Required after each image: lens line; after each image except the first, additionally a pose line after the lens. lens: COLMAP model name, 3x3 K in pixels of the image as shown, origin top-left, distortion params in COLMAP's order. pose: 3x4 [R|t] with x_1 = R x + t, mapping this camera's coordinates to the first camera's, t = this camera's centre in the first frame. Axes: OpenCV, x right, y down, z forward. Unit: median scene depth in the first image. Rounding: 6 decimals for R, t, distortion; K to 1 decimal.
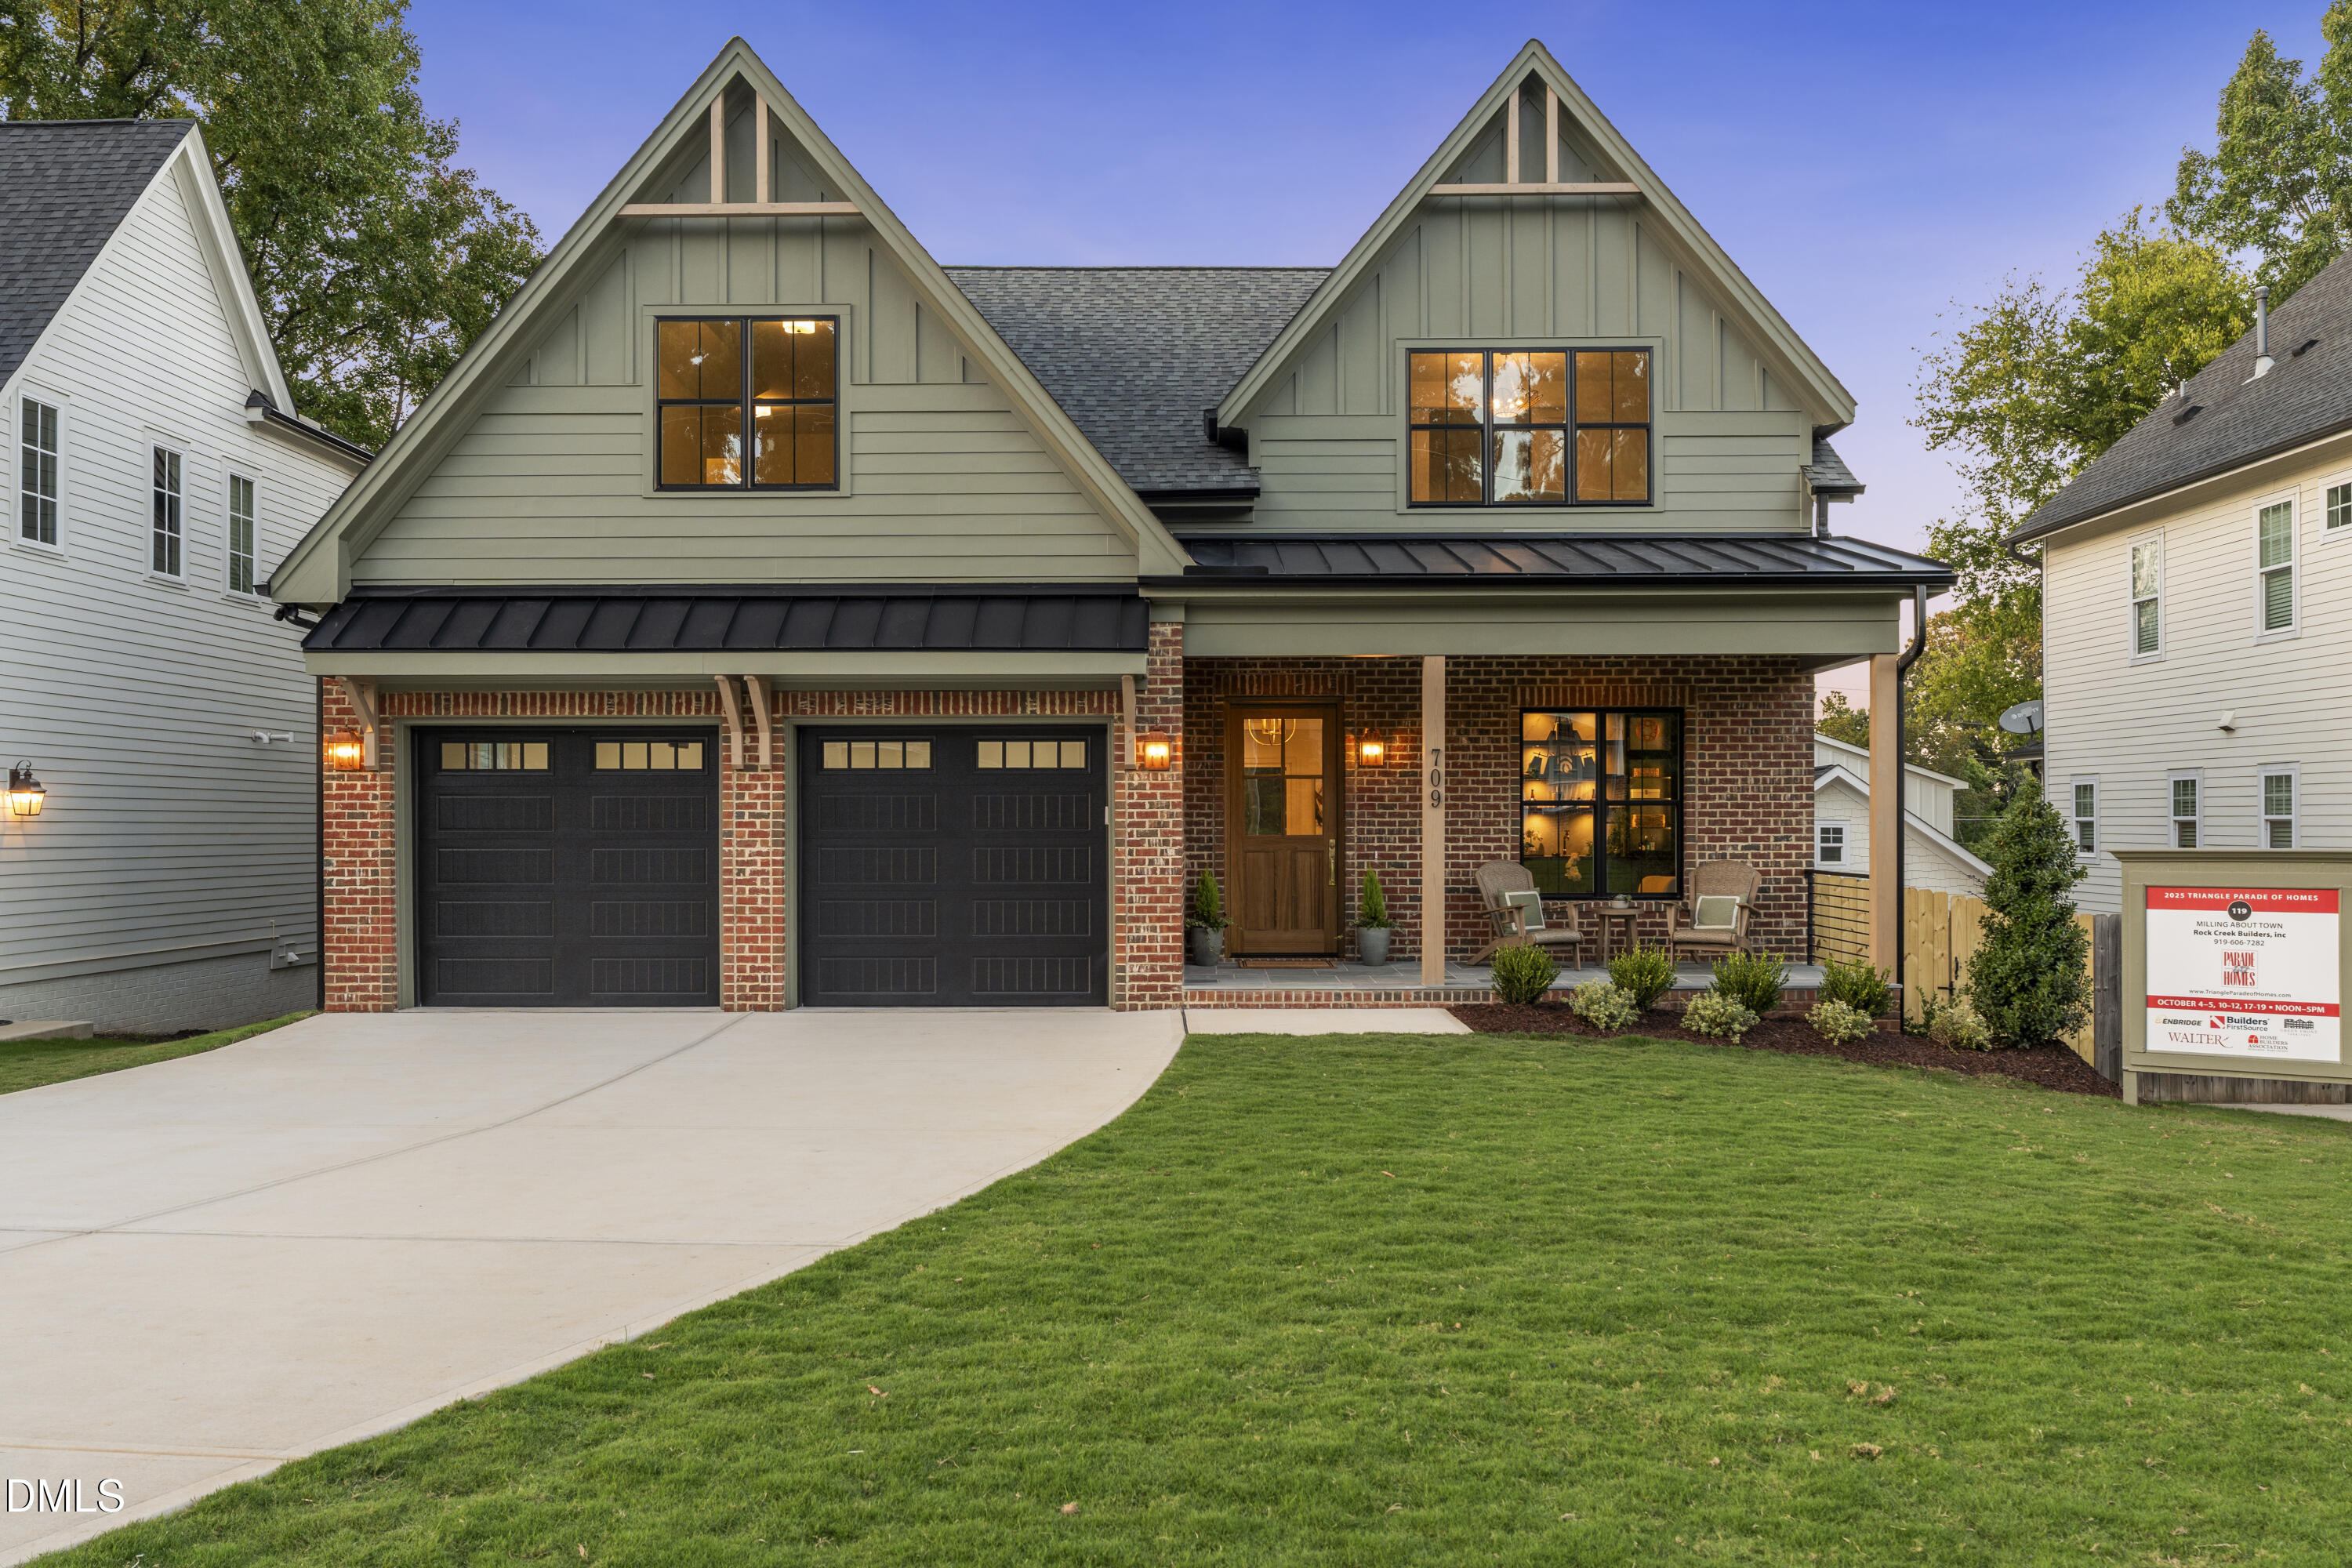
lens RADIAL K [[1844.1, 0, 1176.0], [0, 1844.1, 784.0], [0, 0, 1]] dist [-0.002400, 0.001016]
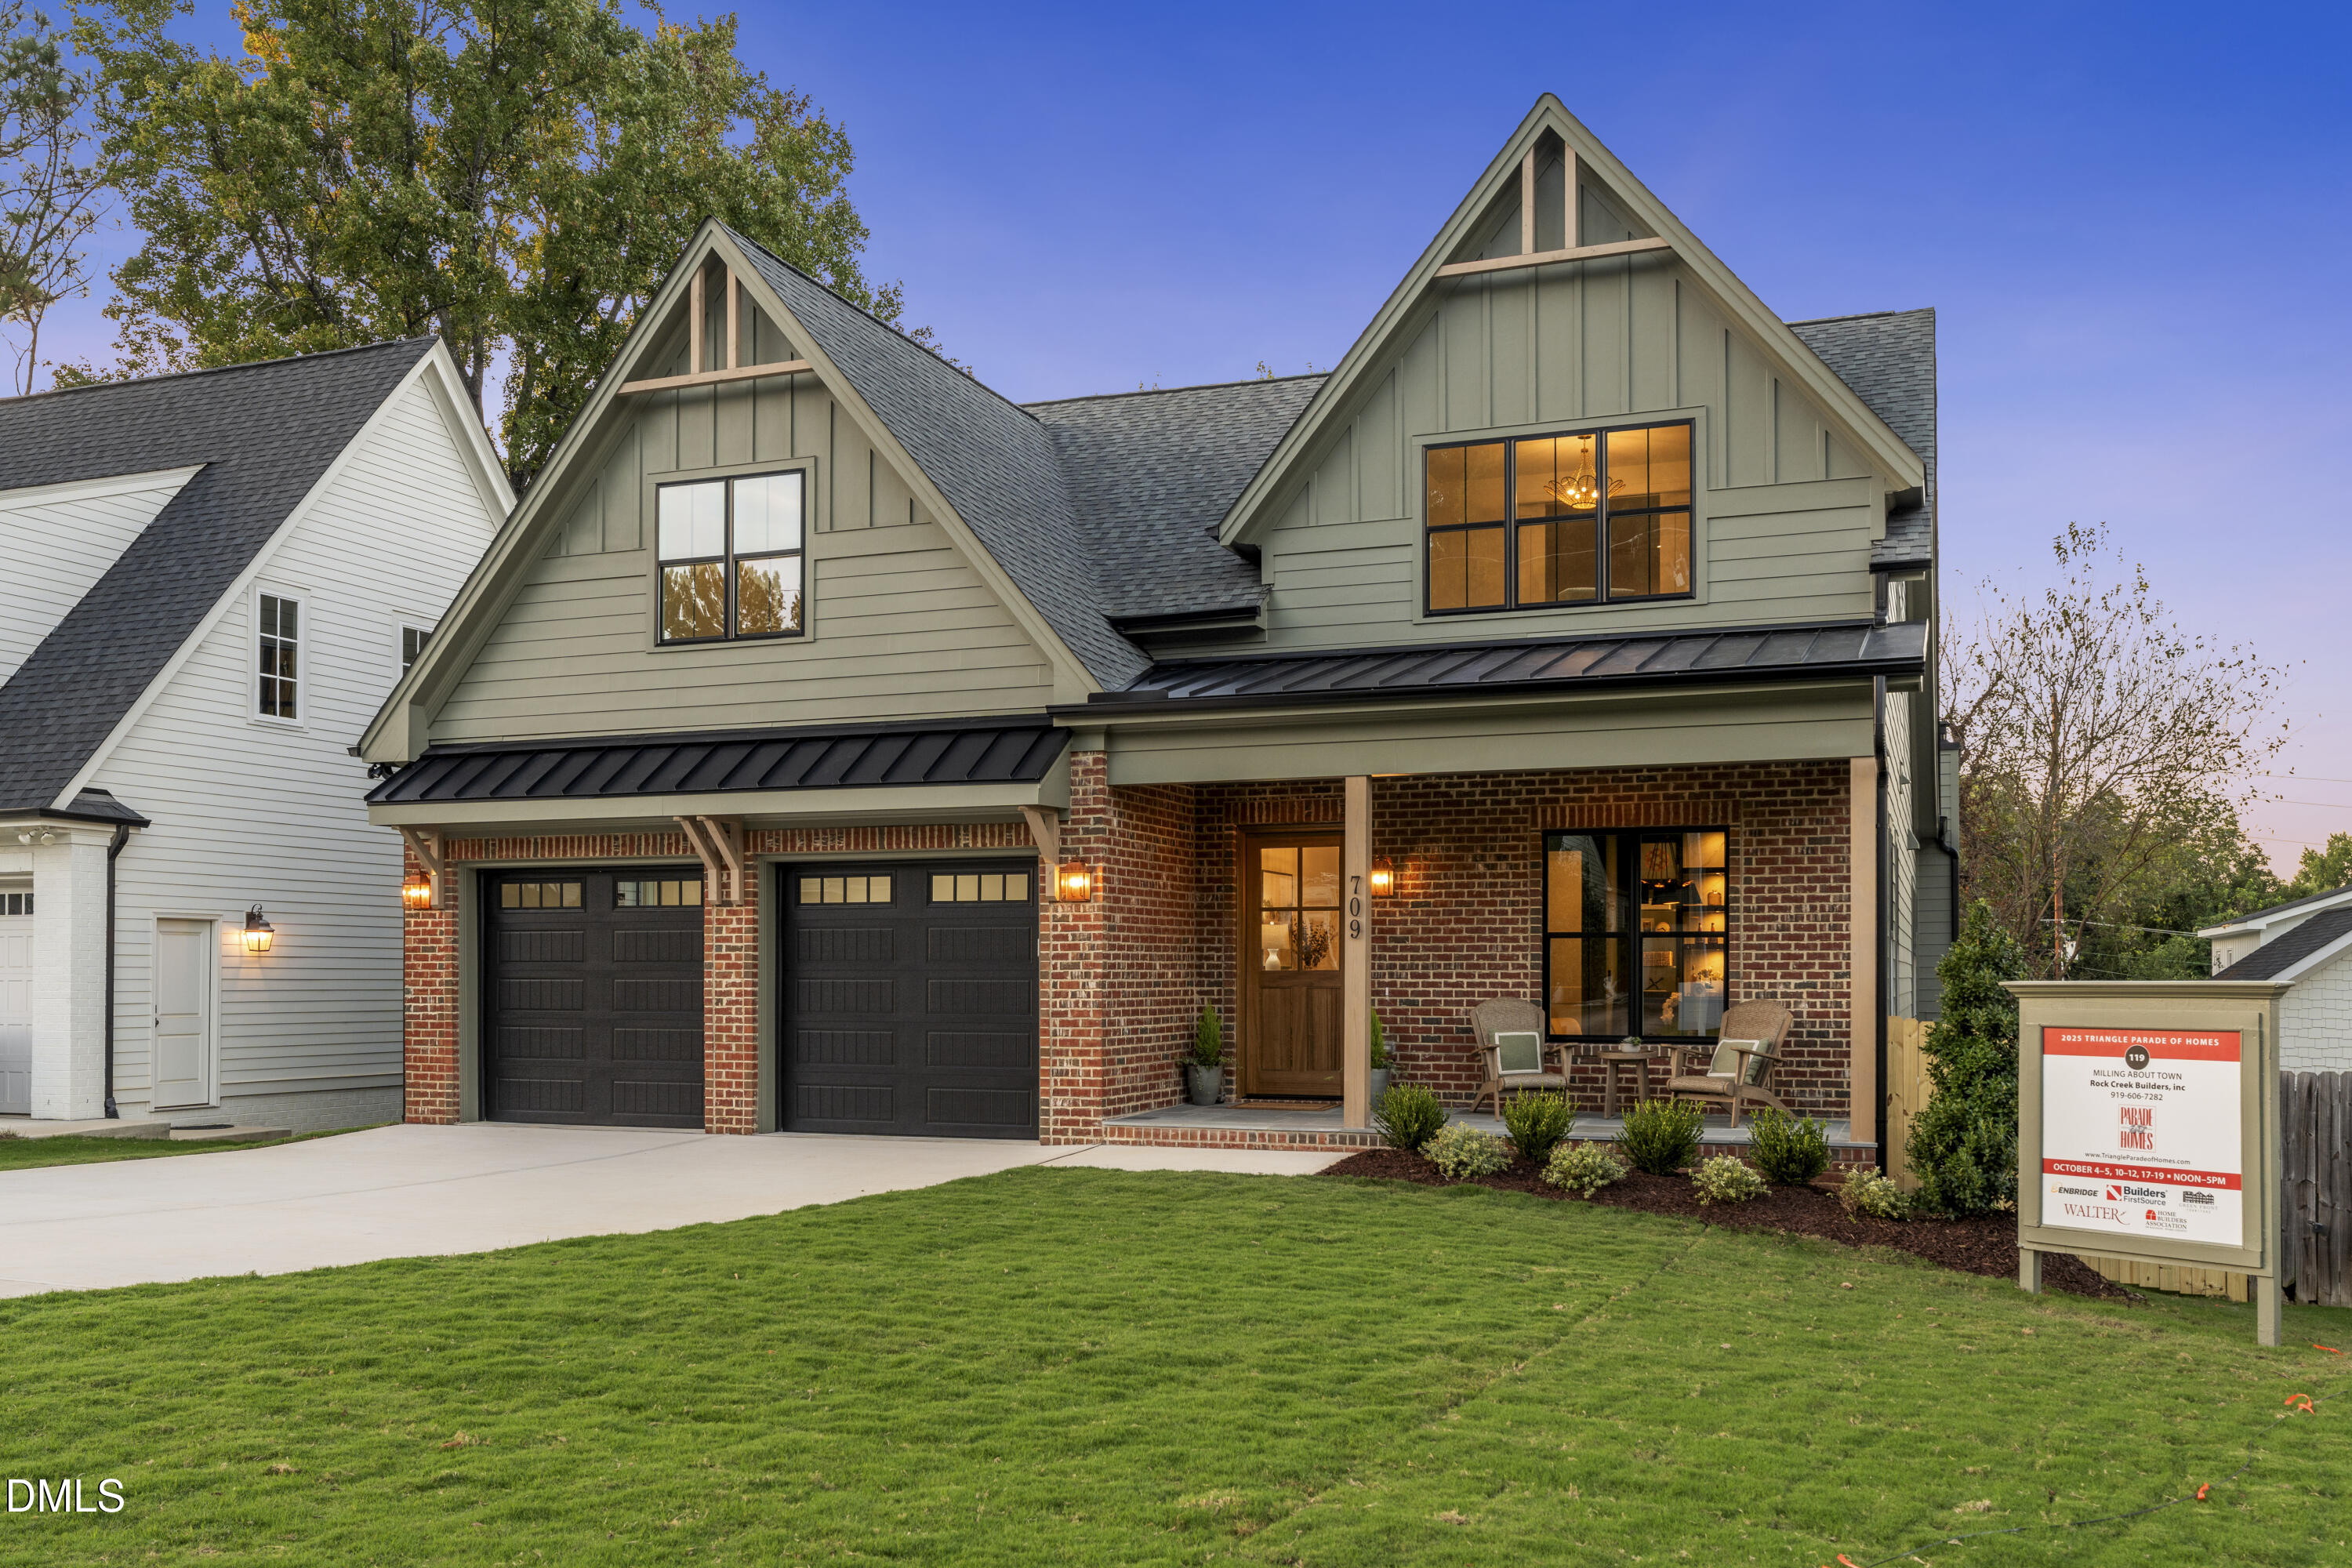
lens RADIAL K [[2025.2, 0, 1175.2], [0, 2025.2, 918.1], [0, 0, 1]] dist [-0.000787, -0.002802]
pose [[0.934560, -0.007377, -0.355729, 0.421633], [0.004822, 0.999956, -0.008069, 0.010285], [0.355773, 0.005826, 0.934554, 0.006534]]
